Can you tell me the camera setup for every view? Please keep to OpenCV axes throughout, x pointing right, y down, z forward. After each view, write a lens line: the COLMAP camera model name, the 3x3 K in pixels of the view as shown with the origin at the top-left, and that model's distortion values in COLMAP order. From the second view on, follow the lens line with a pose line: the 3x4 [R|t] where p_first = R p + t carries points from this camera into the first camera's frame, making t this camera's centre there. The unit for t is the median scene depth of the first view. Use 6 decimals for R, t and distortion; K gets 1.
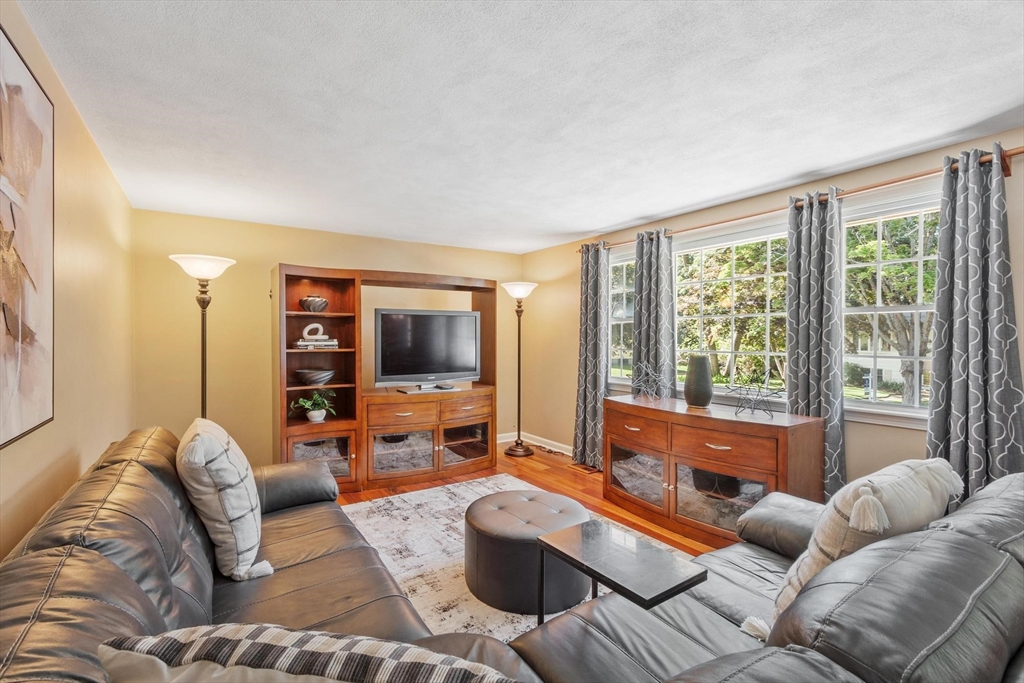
lens RADIAL K [[448.9, 0, 488.5], [0, 448.9, 338.3], [0, 0, 1]] dist [0.006888, -0.000084]
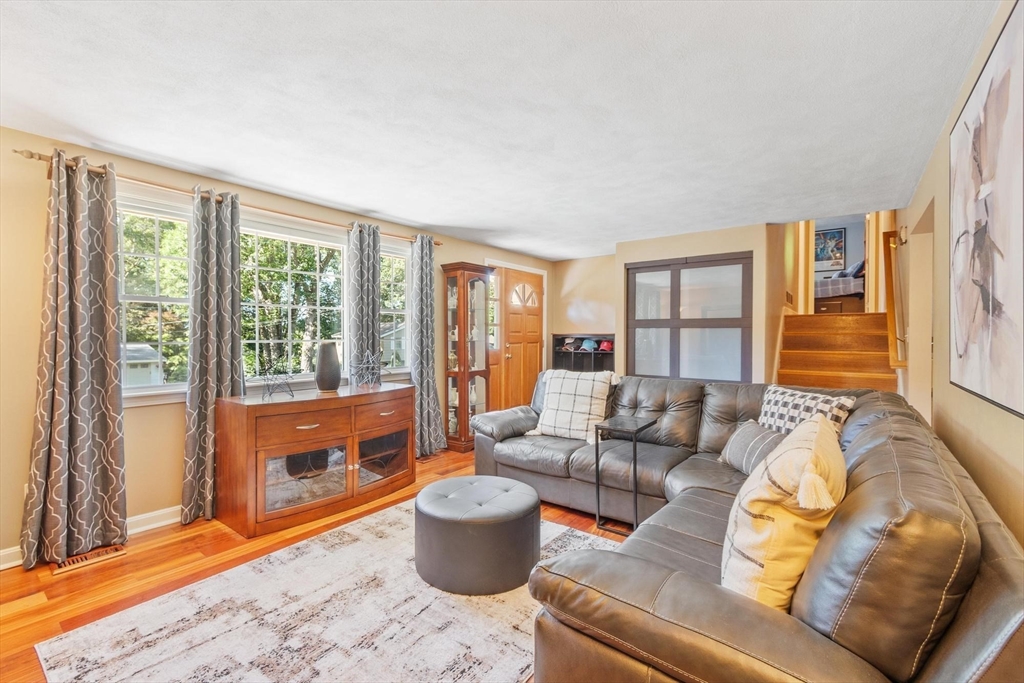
lens RADIAL K [[448.9, 0, 488.5], [0, 448.9, 338.3], [0, 0, 1]] dist [0.006888, -0.000084]
pose [[-0.321655, -0.006112, 0.946837, -0.569366], [0.004957, 0.999955, 0.008138, 0.016923], [-0.946844, 0.007311, -0.321610, 0.848013]]
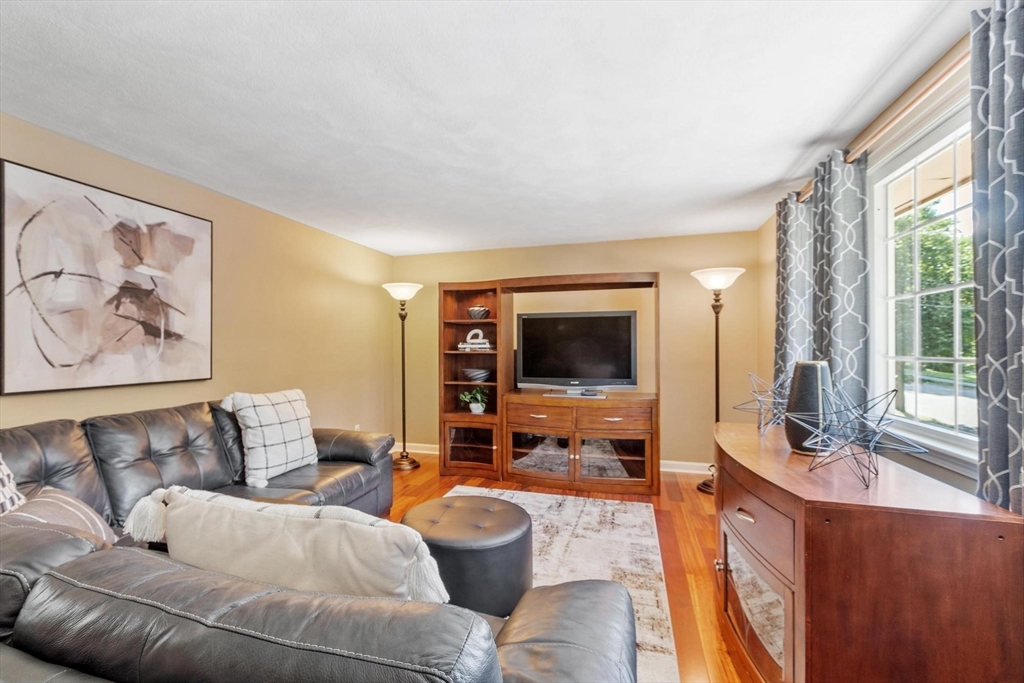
lens RADIAL K [[455.8, 0, 488.3], [0, 455.8, 342.7], [0, 0, 1]] dist [0.006300, -0.000007]
pose [[0.644104, -0.009795, -0.764875, 0.561473], [-0.001481, 0.999900, -0.014052, 0.018931], [0.764936, 0.010184, 0.644025, 0.262118]]
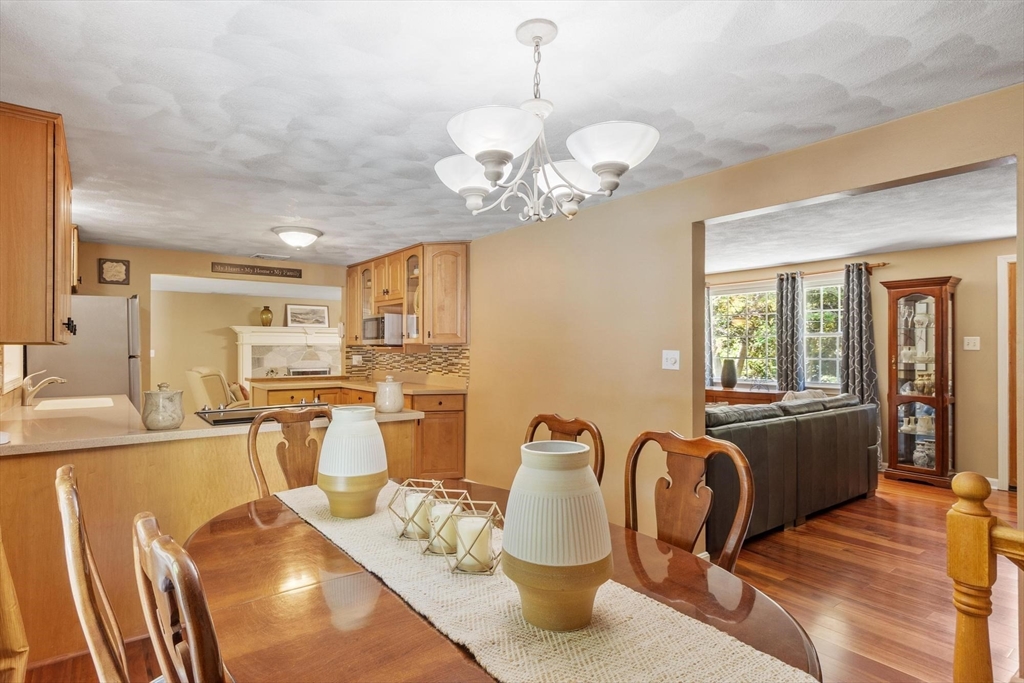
lens RADIAL K [[539.2, 0, 489.1], [0, 539.2, 343.7], [0, 0, 1]] dist [0.027265, 0.000229]
pose [[0.997472, -0.002459, 0.071023, -0.552072], [0.003482, 0.999892, -0.014285, 0.002354], [-0.070981, 0.014496, 0.997372, -0.938812]]
